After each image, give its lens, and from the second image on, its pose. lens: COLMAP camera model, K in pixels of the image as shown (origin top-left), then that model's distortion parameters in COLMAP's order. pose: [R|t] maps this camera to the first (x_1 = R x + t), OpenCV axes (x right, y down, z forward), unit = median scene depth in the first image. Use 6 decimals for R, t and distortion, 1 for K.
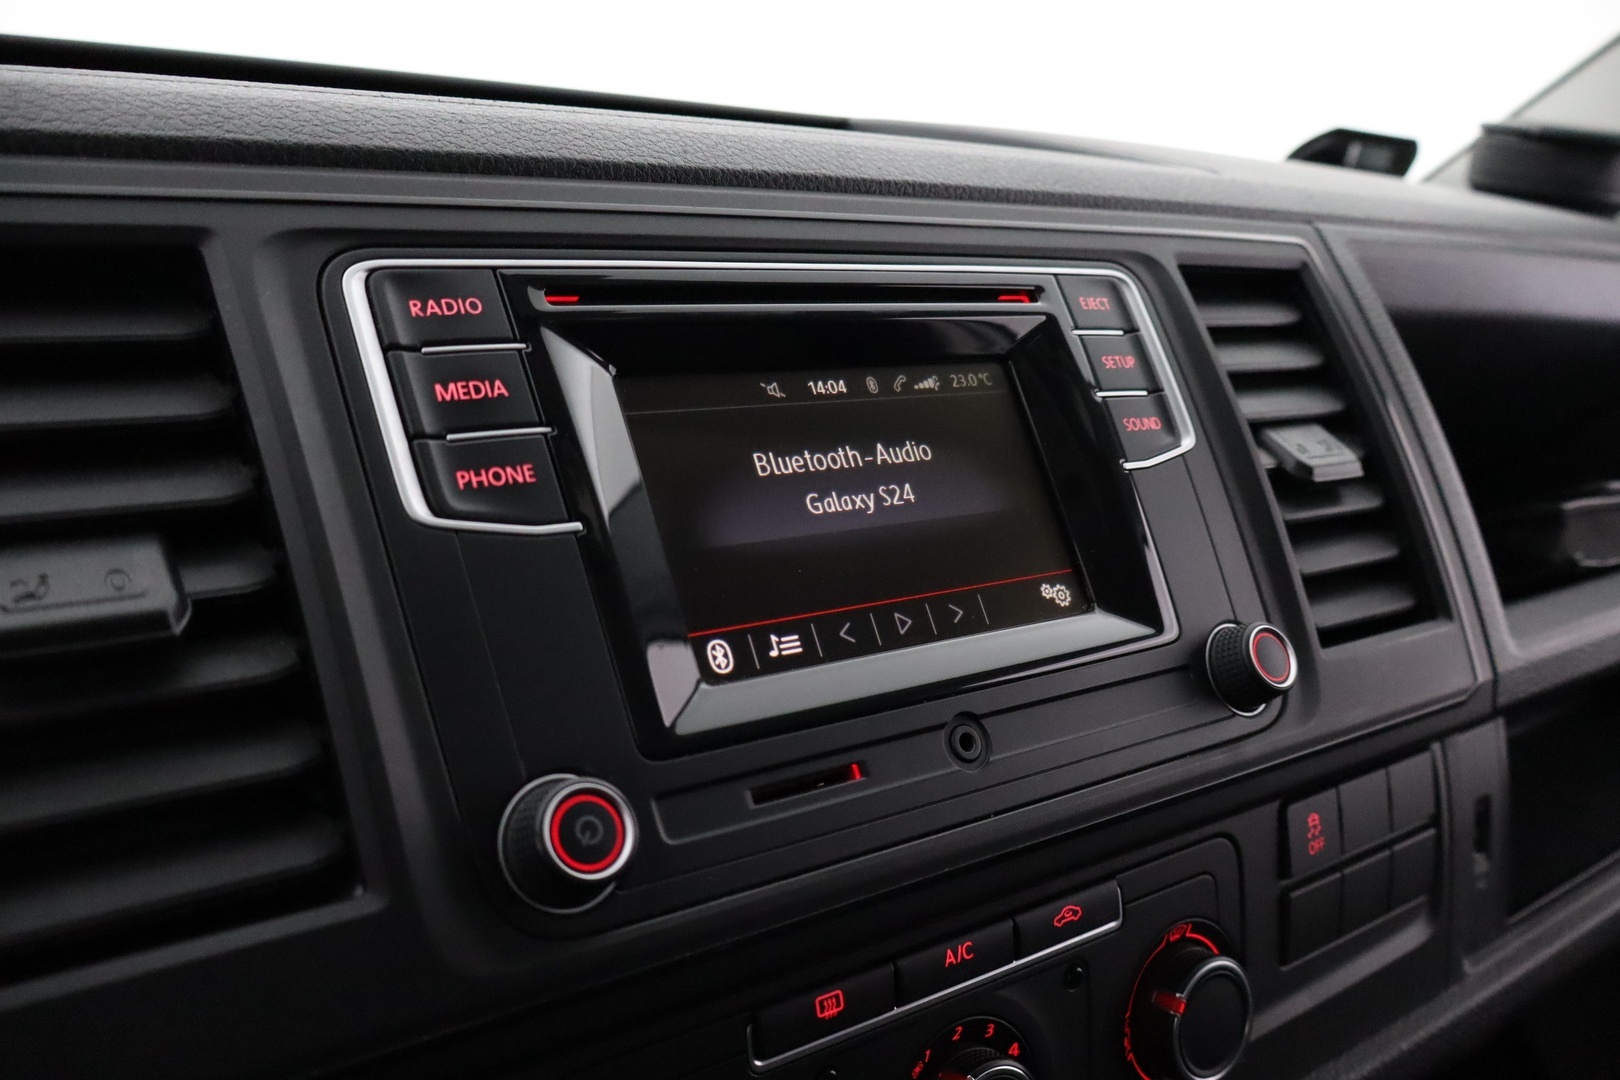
lens RADIAL K [[1457.0, 0, 810.0], [0, 1457.0, 540.0], [0, 0, 1]] dist [-0.004973, 0.179932]
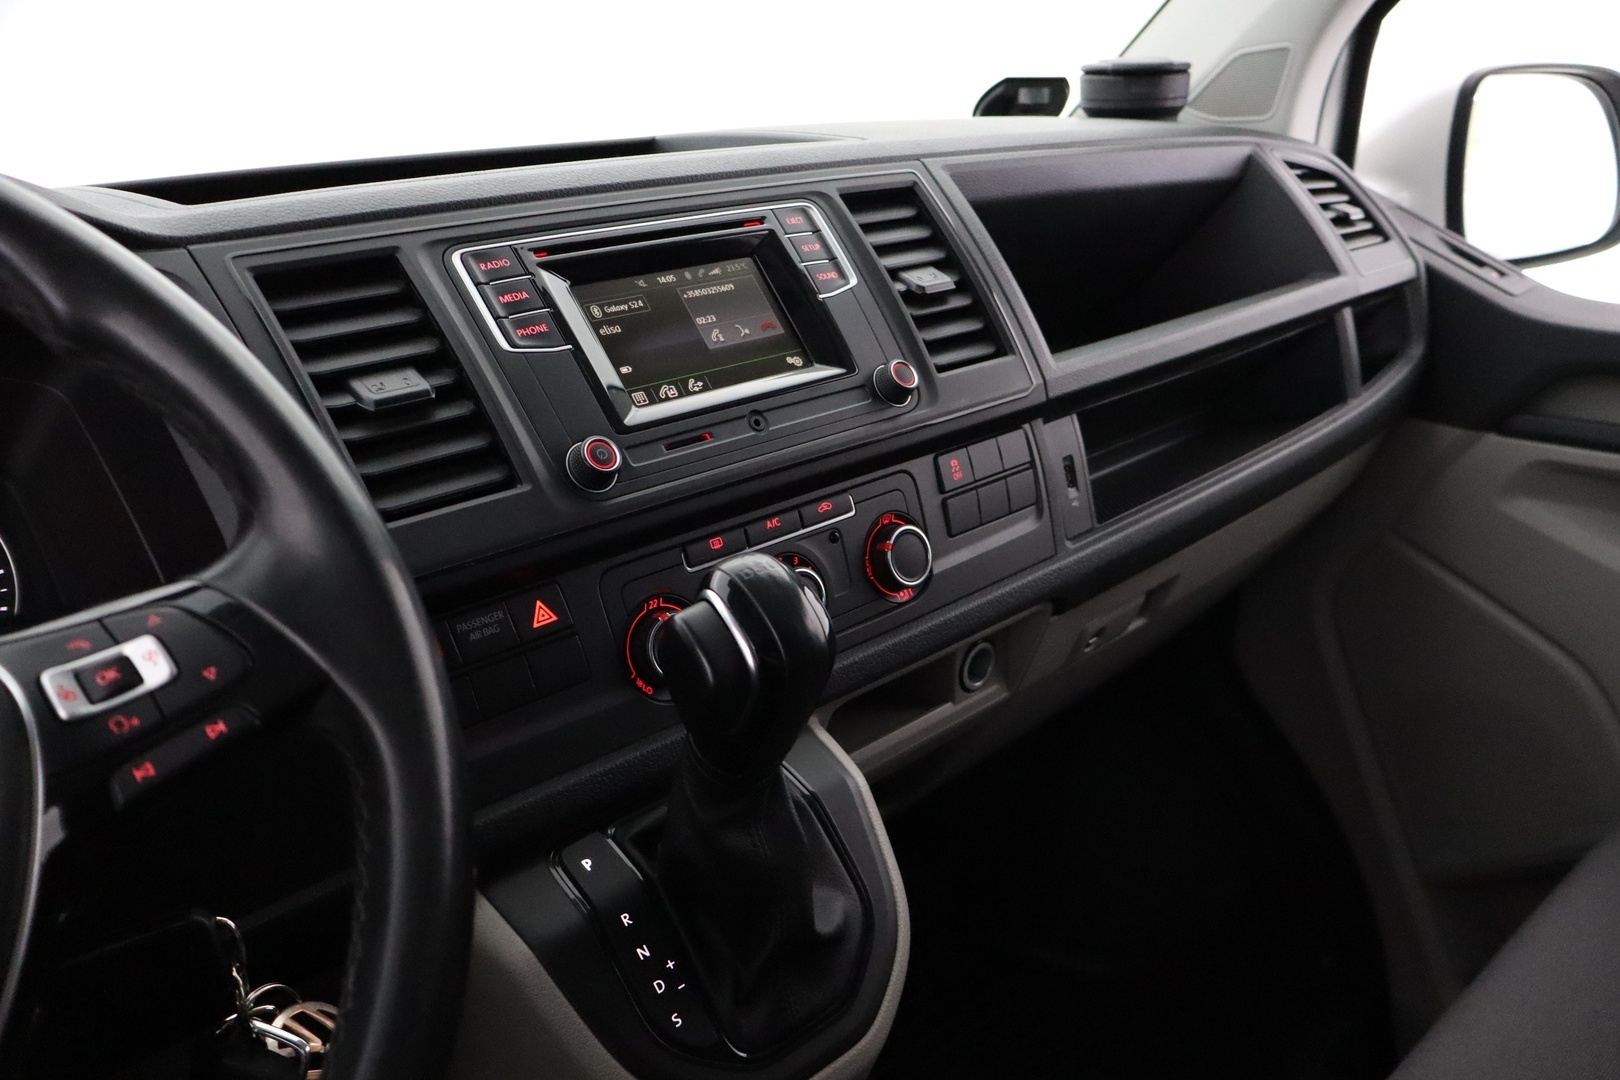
lens RADIAL K [[1457.0, 0, 810.0], [0, 1457.0, 540.0], [0, 0, 1]] dist [-0.004973, 0.179932]
pose [[0.980782, -0.182091, 0.070074, -0.000977], [0.181032, 0.983248, 0.021223, 0.229178], [-0.072764, -0.008130, 0.997316, -0.991417]]
